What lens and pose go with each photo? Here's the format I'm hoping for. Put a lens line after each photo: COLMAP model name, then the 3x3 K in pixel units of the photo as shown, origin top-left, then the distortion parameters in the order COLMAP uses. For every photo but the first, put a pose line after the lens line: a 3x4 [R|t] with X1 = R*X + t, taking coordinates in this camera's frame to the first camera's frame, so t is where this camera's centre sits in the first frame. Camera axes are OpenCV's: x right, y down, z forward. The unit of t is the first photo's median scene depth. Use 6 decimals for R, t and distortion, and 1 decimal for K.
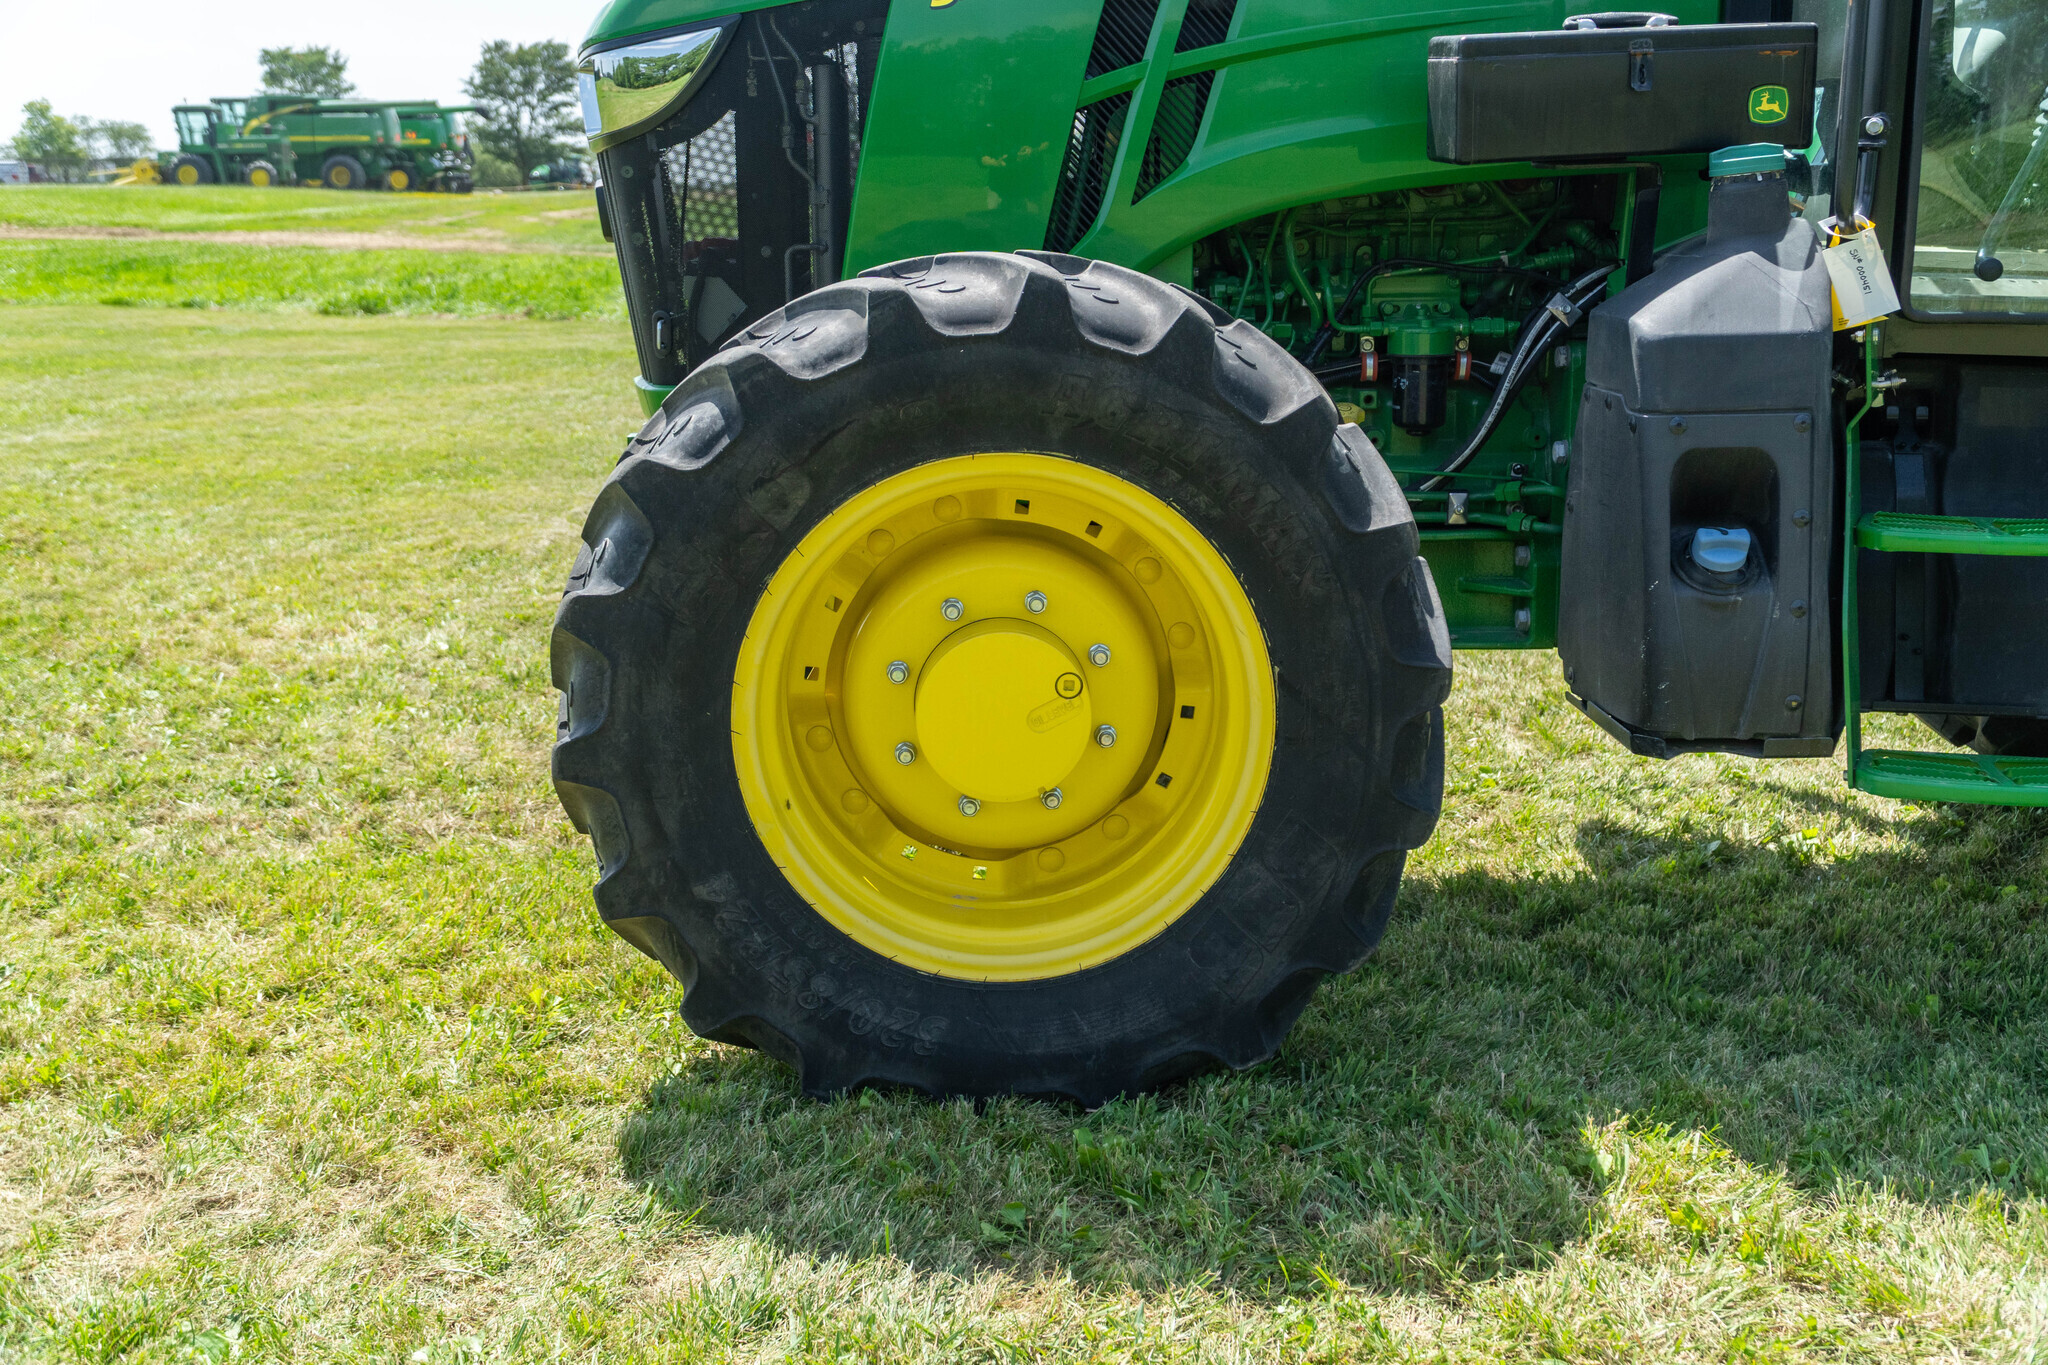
lens RADIAL K [[2382.1, 0, 1042.8], [0, 2382.1, 687.0], [0, 0, 1]] dist [0.155391, -0.421474]
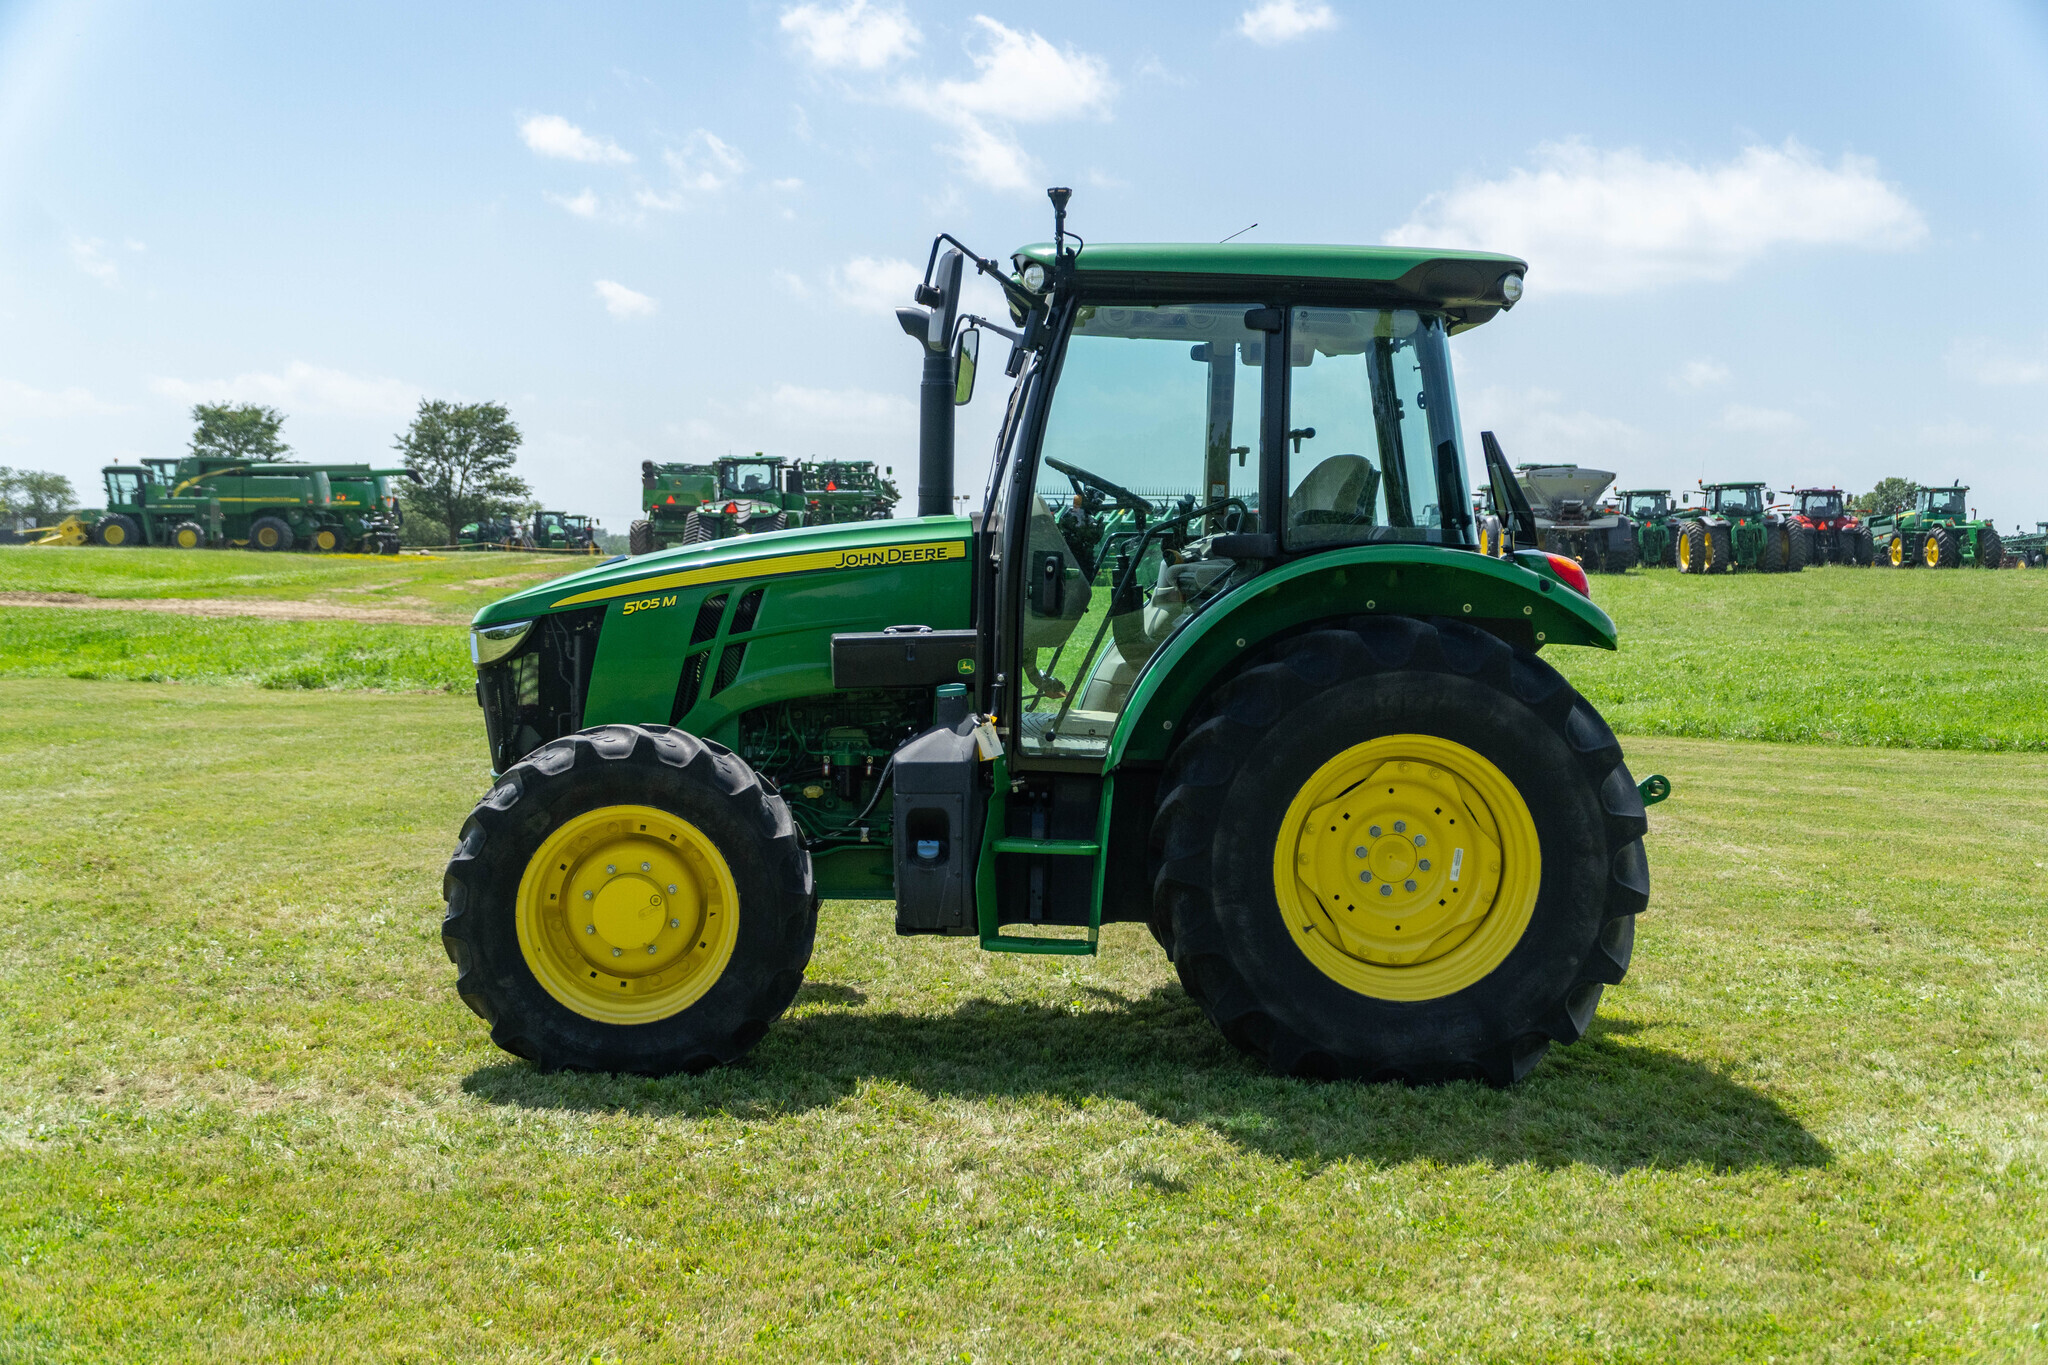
lens RADIAL K [[2537.0, 0, 1024.0], [0, 2537.0, 682.5], [0, 0, 1]] dist [0.074445, 0.049178]
pose [[0.999804, 0.014685, 0.013242, 0.164804], [-0.012516, 0.988436, -0.151124, 0.078986], [-0.015309, 0.150928, 0.988426, -0.759217]]
